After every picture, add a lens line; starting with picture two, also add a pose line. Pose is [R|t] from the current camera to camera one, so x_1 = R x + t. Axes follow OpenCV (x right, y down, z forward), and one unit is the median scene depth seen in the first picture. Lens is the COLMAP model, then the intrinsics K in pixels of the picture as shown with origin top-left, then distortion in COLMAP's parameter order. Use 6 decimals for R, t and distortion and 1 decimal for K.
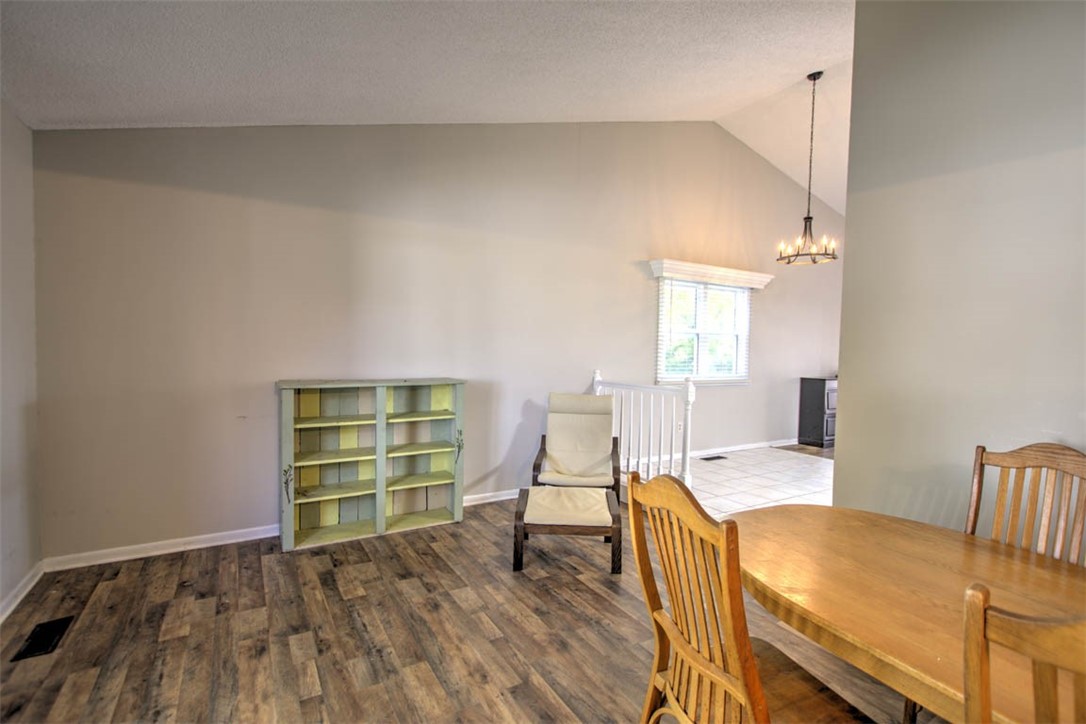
lens RADIAL K [[500.5, 0, 533.5], [0, 500.5, 364.8], [0, 0, 1]] dist [-0.003472, -0.002067]
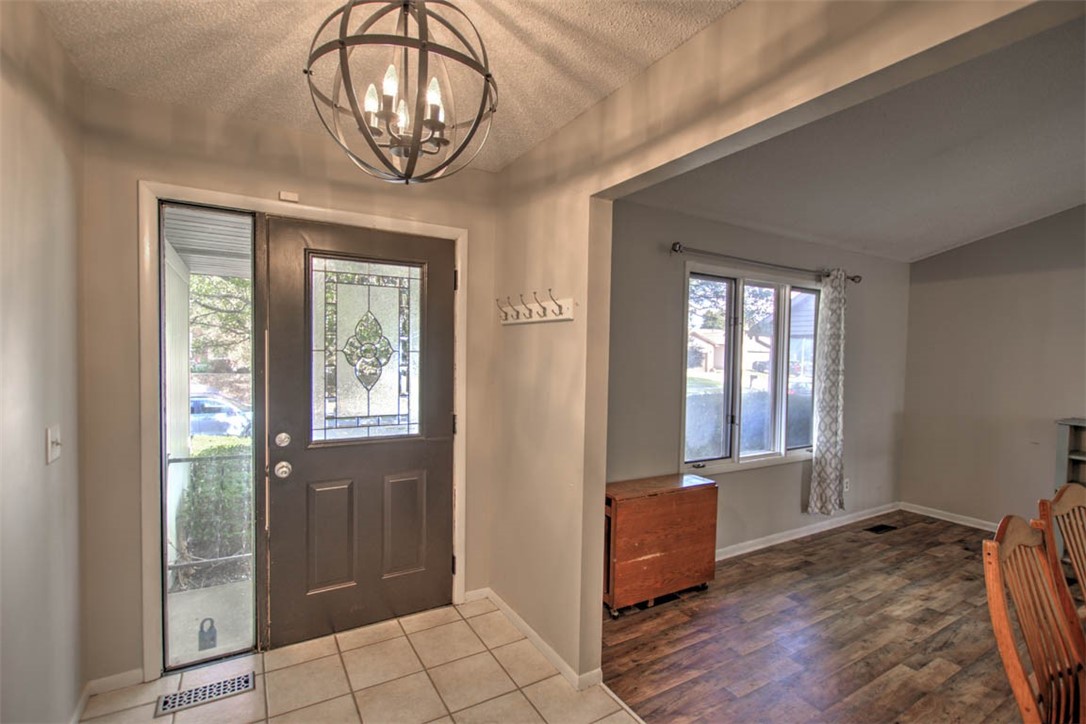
lens RADIAL K [[500.5, 0, 544.6], [0, 500.5, 366.3], [0, 0, 1]] dist [-0.003472, -0.002067]
pose [[0.005752, 0.008498, -0.999947, 0.894372], [-0.058644, 0.998246, 0.008146, -0.036666], [0.998262, 0.058594, 0.006240, -0.353358]]
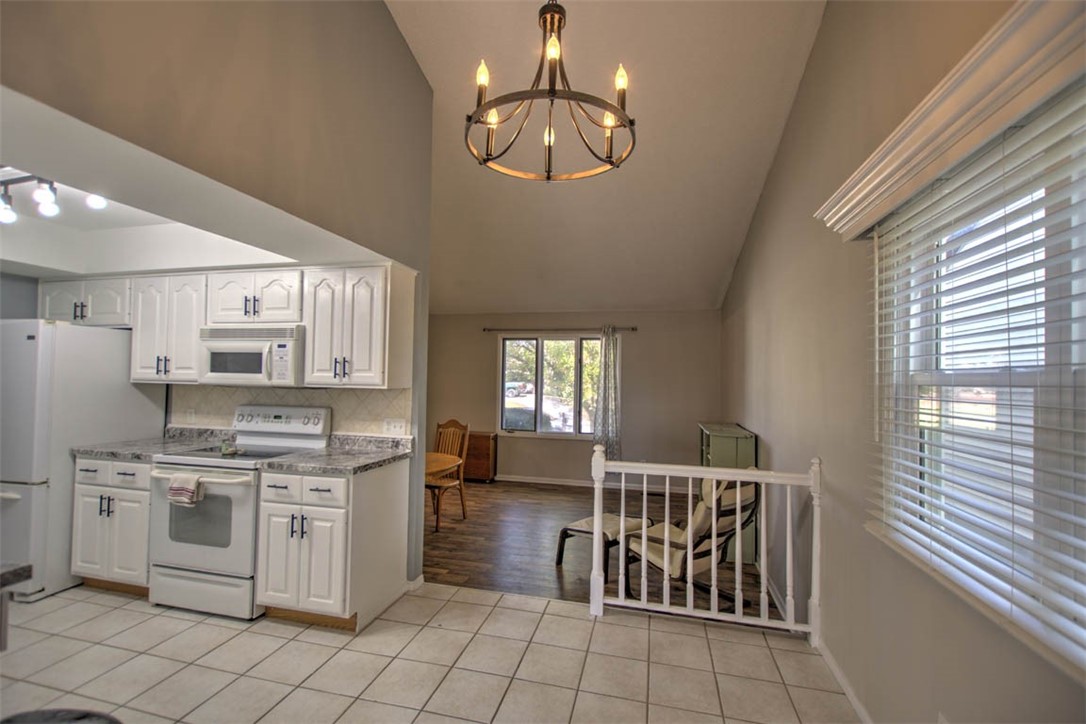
lens RADIAL K [[471.3, 0, 540.0], [0, 471.3, 364.3], [0, 0, 1]] dist [0.002725, -0.000635]
pose [[-0.700622, -0.053008, -0.711560, 1.353642], [-0.057938, 0.998170, -0.017311, -0.124330], [0.711176, 0.029098, -0.702412, 2.185814]]
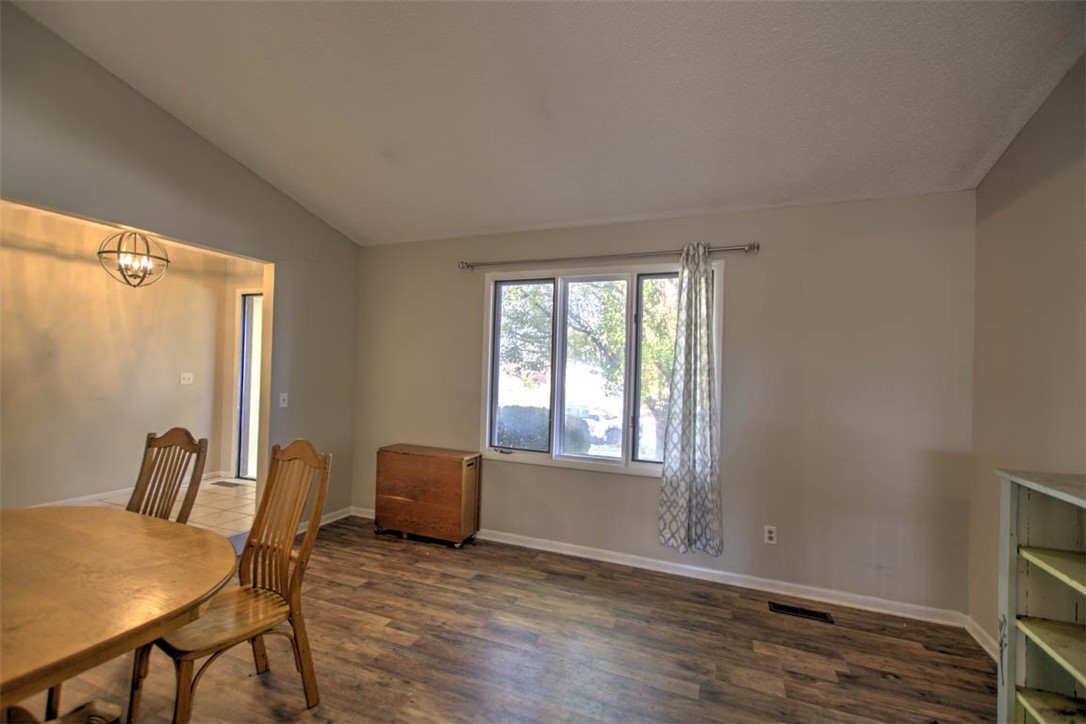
lens RADIAL K [[471.3, 0, 539.9], [0, 471.3, 364.7], [0, 0, 1]] dist [0.002725, -0.000635]
pose [[-0.790532, -0.052851, -0.610137, 0.315230], [-0.067926, 0.997689, 0.001588, -0.052590], [0.608643, 0.042699, -0.792295, 1.365141]]
